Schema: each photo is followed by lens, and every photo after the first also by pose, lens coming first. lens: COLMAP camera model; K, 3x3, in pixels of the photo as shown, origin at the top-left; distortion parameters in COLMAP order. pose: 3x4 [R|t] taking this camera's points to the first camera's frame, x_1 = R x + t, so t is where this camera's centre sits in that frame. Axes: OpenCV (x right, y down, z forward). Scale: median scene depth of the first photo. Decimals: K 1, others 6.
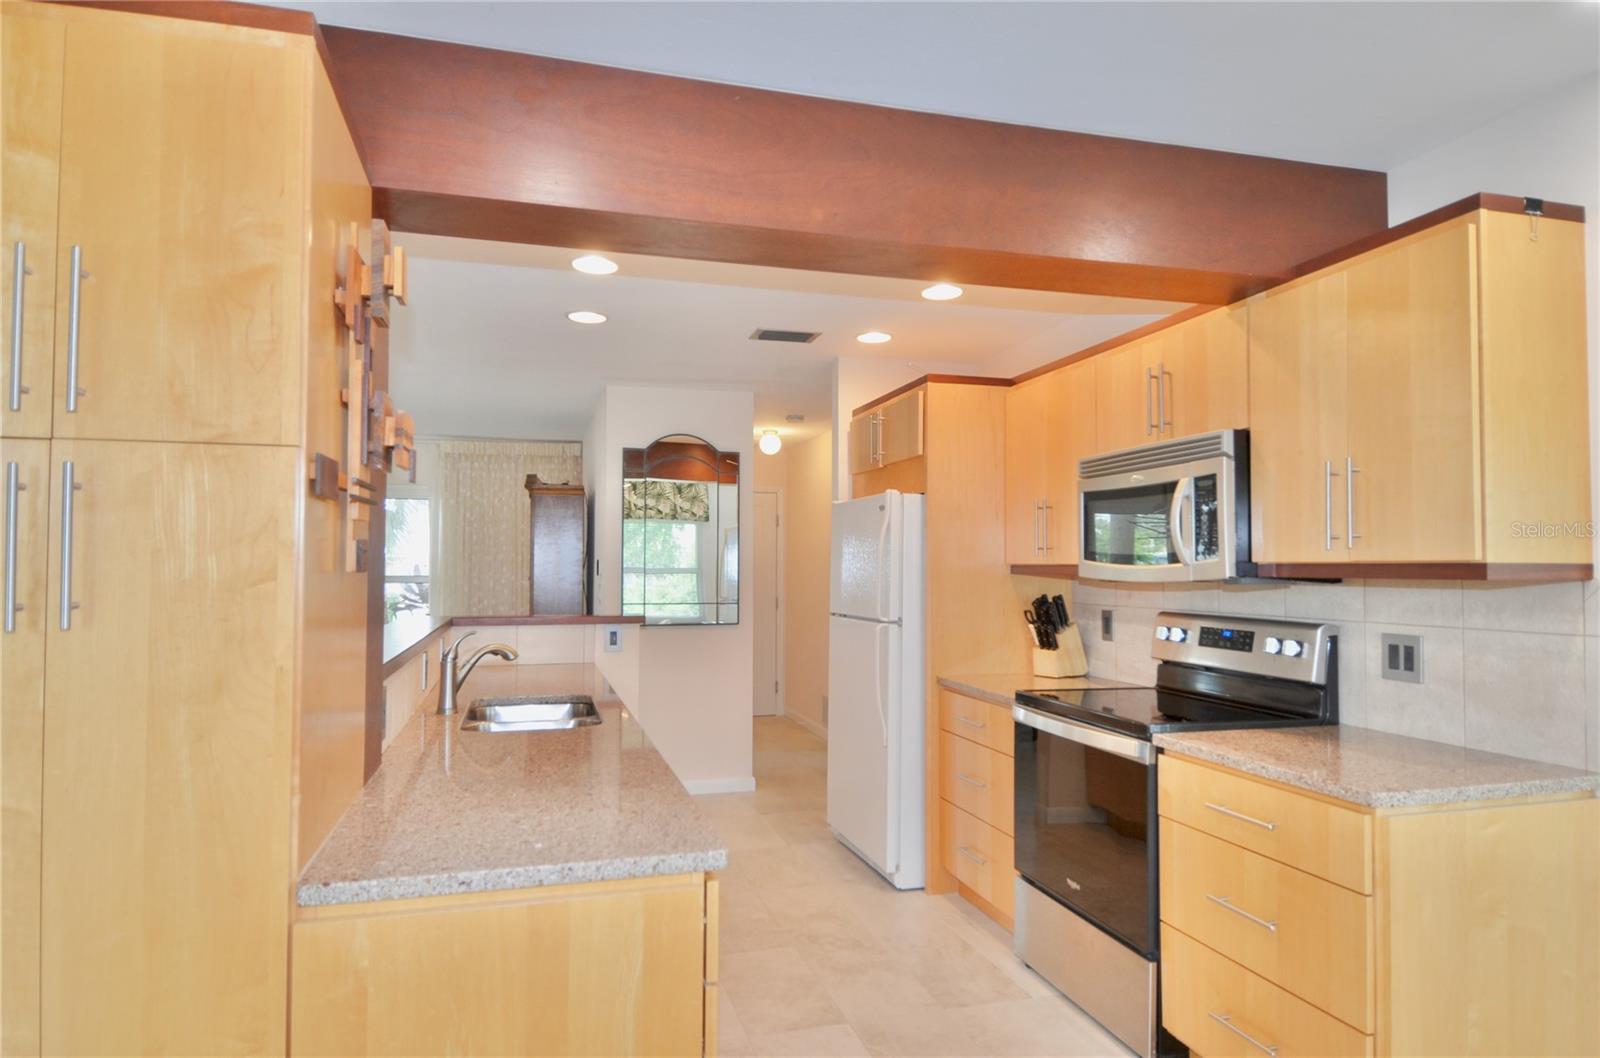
lens RADIAL K [[1005.5, 0, 813.1], [0, 1005.5, 555.7], [0, 0, 1]] dist [0.051443, -0.011435]
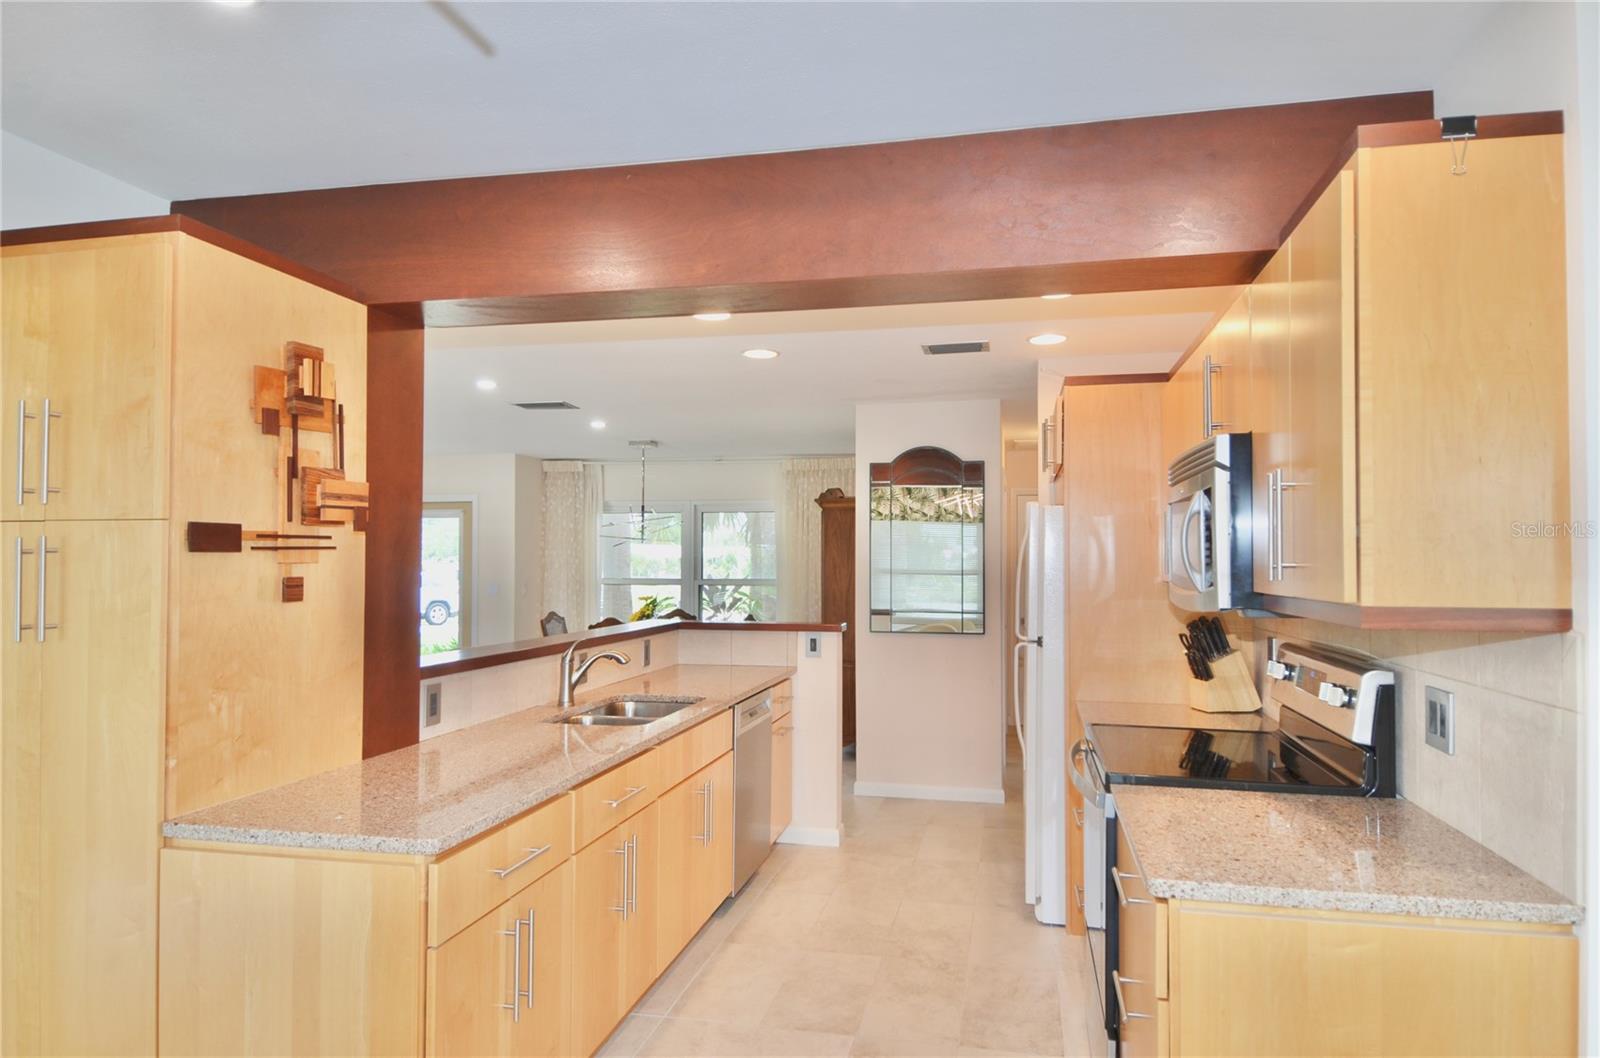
lens RADIAL K [[1005.5, 0, 796.0], [0, 1005.5, 558.2], [0, 0, 1]] dist [0.051443, -0.011435]
pose [[0.876210, -0.002683, -0.481923, 0.343689], [0.005796, 0.999971, 0.004971, -0.018696], [0.481895, -0.007149, 0.876200, 0.056598]]
